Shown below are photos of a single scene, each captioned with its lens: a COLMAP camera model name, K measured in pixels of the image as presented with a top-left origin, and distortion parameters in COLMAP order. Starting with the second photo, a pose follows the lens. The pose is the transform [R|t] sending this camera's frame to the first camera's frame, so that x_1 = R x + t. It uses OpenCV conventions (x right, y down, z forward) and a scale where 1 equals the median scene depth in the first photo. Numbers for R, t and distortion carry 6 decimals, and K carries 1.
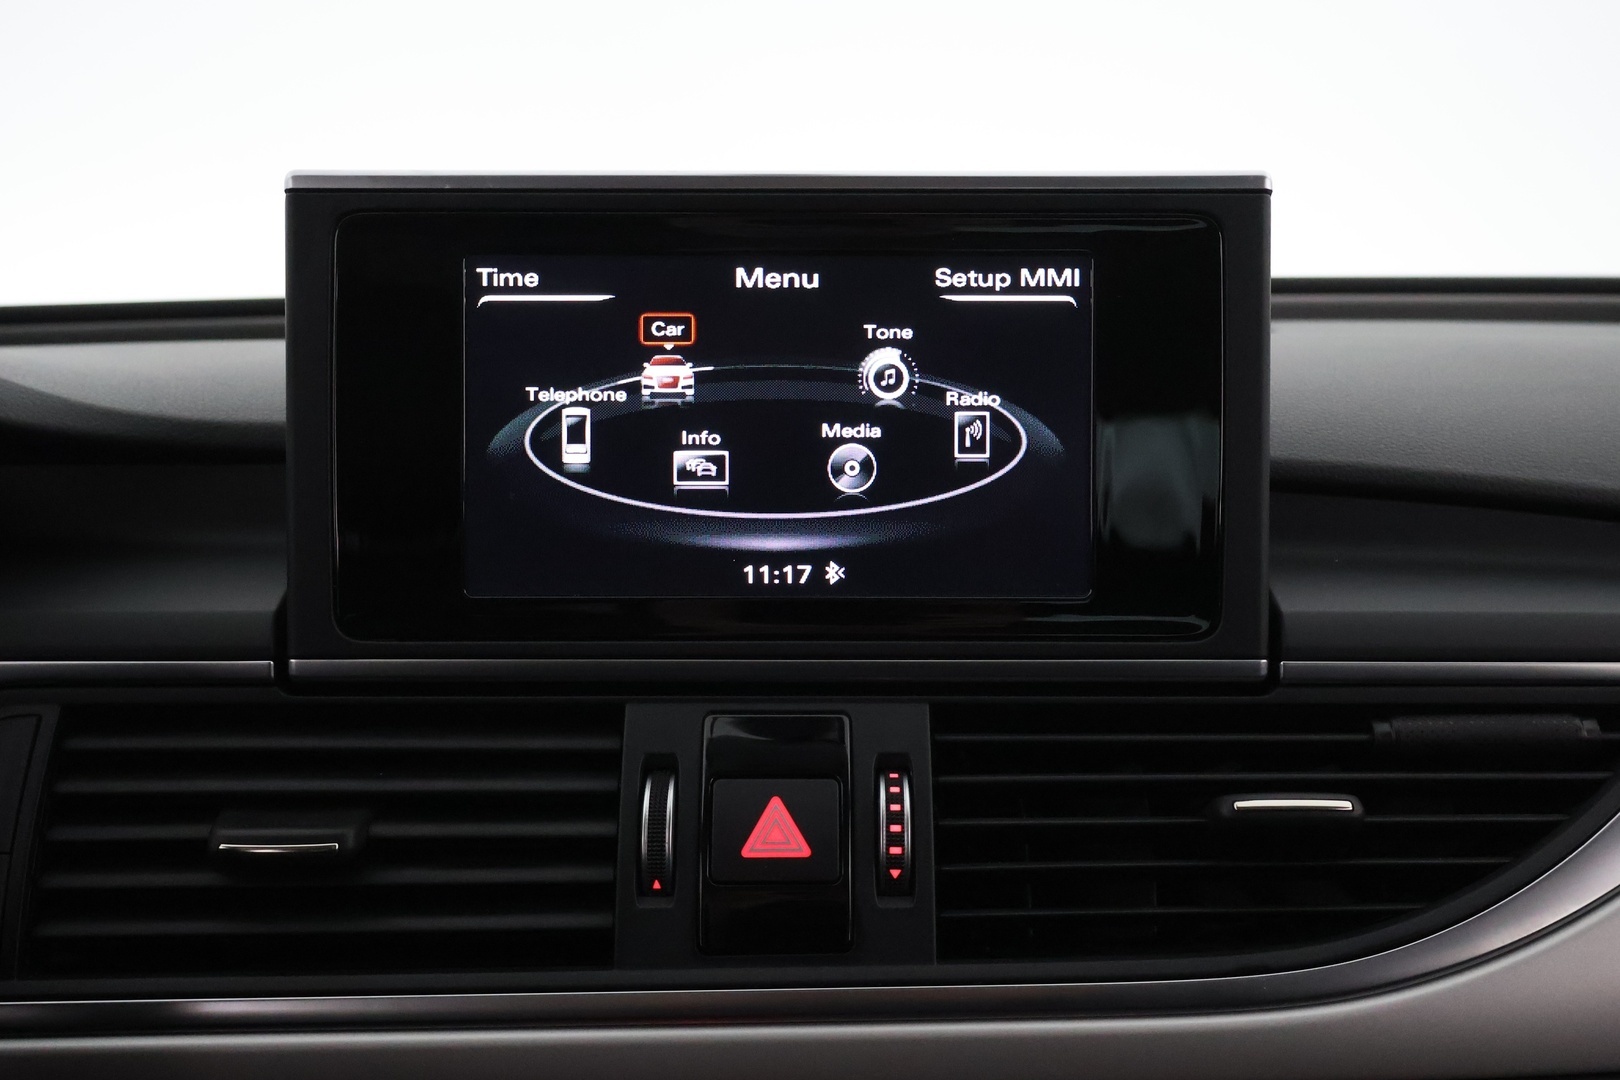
lens RADIAL K [[1737.0, 0, 833.2], [0, 1737.0, 538.4], [0, 0, 1]] dist [0.013376, 0.000000]
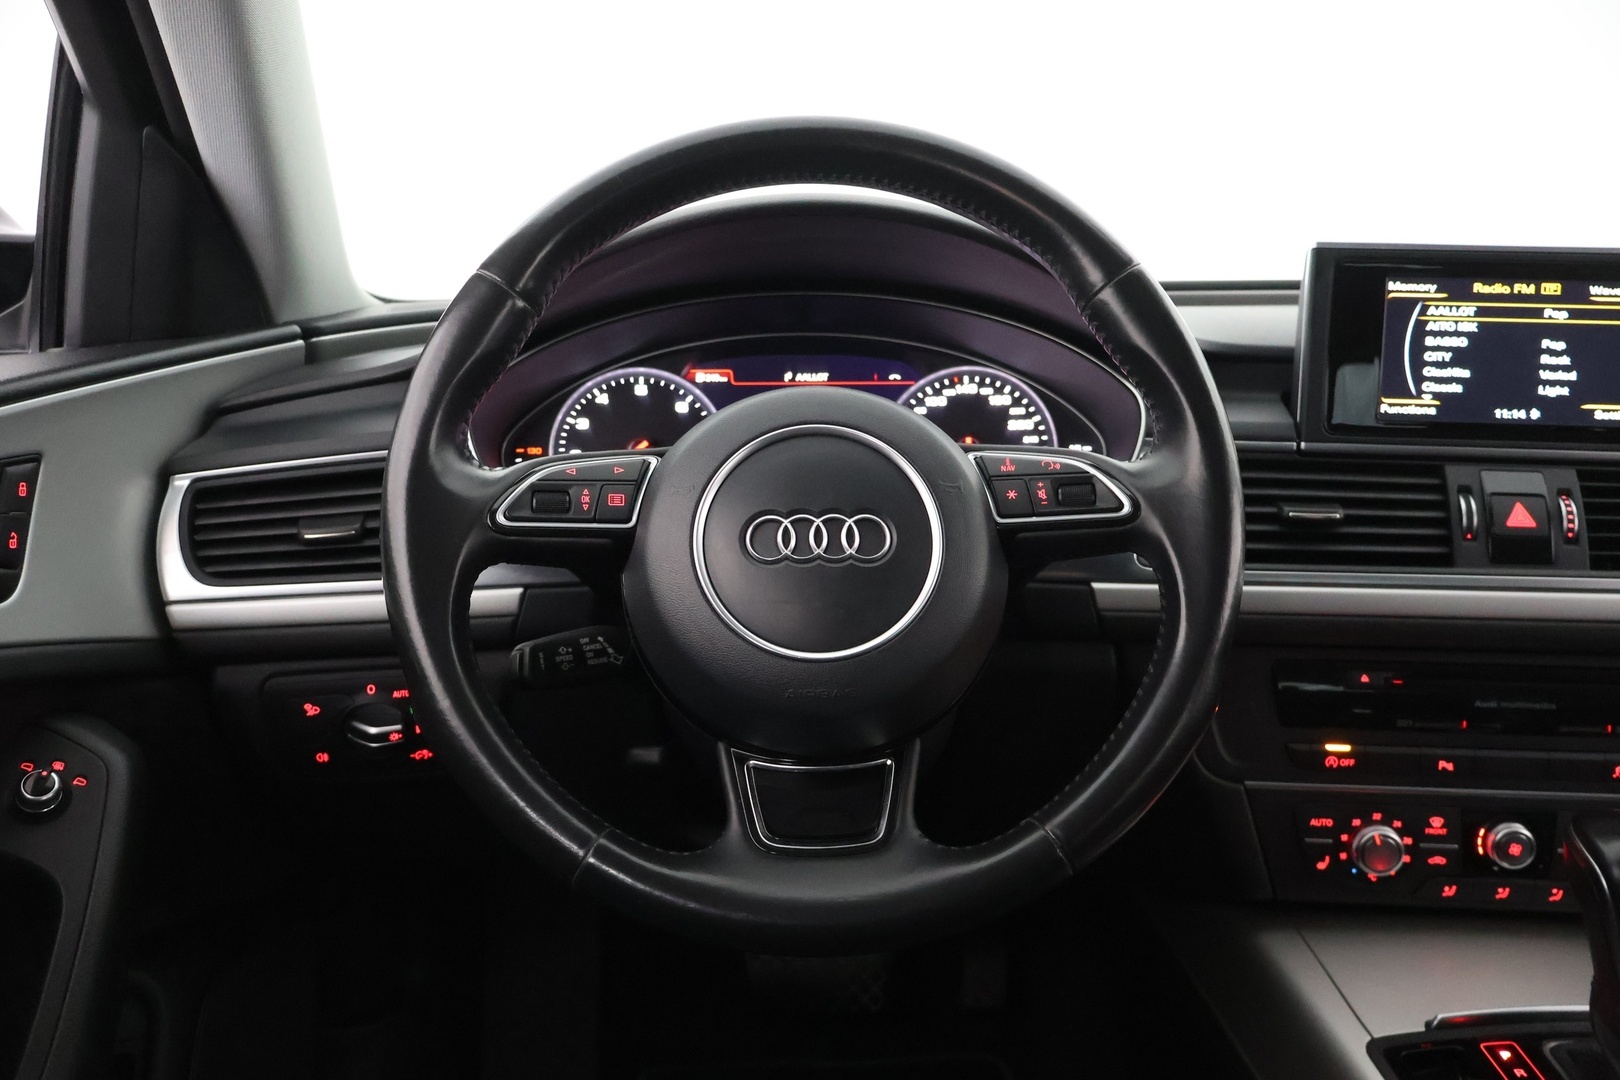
lens RADIAL K [[1360.4, 0, 808.8], [0, 1360.4, 539.1], [0, 0, 1]] dist [-0.012494, 0.018259]
pose [[0.995365, 0.037857, -0.088407, -0.831765], [-0.032567, 0.997635, 0.060535, 0.112343], [0.090489, -0.057375, 0.994243, -0.967296]]
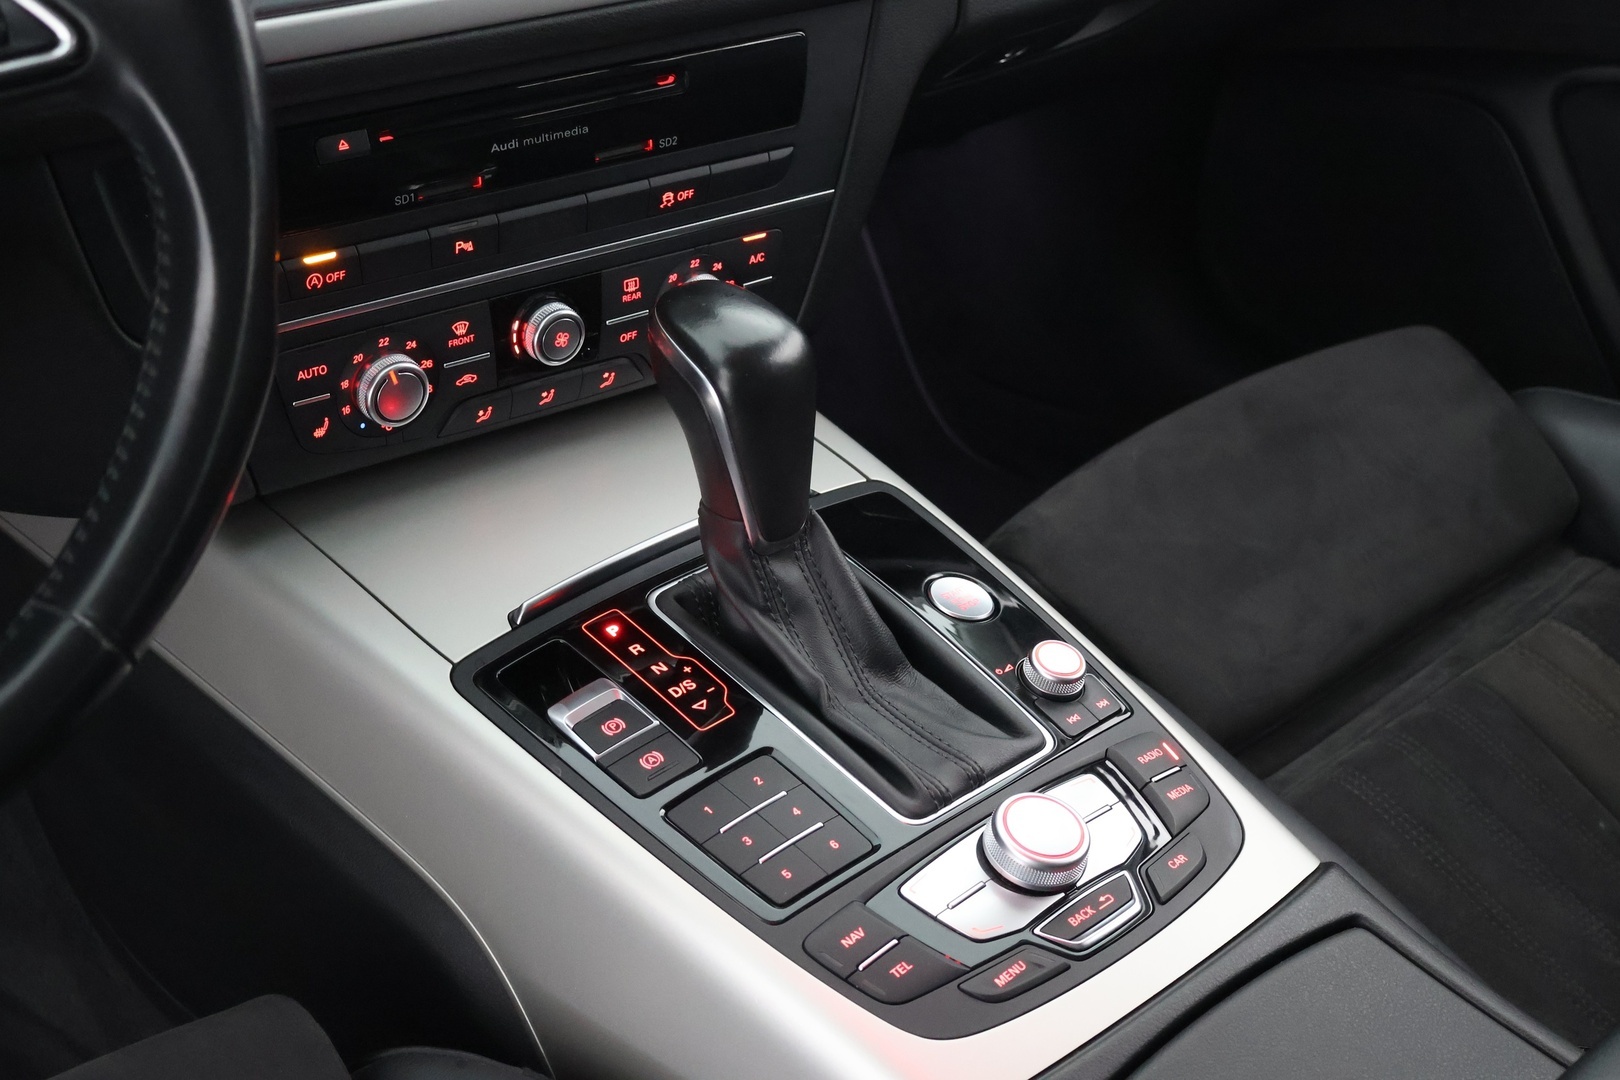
lens RADIAL K [[2375.0, 0, 815.5], [0, 2375.0, 537.2], [0, 0, 1]] dist [0.011797, 0.000000]
pose [[0.791340, -0.256968, 0.554750, -1.149647], [-0.014067, 0.899487, 0.436722, -0.219295], [-0.611214, -0.353400, 0.708185, -0.907514]]
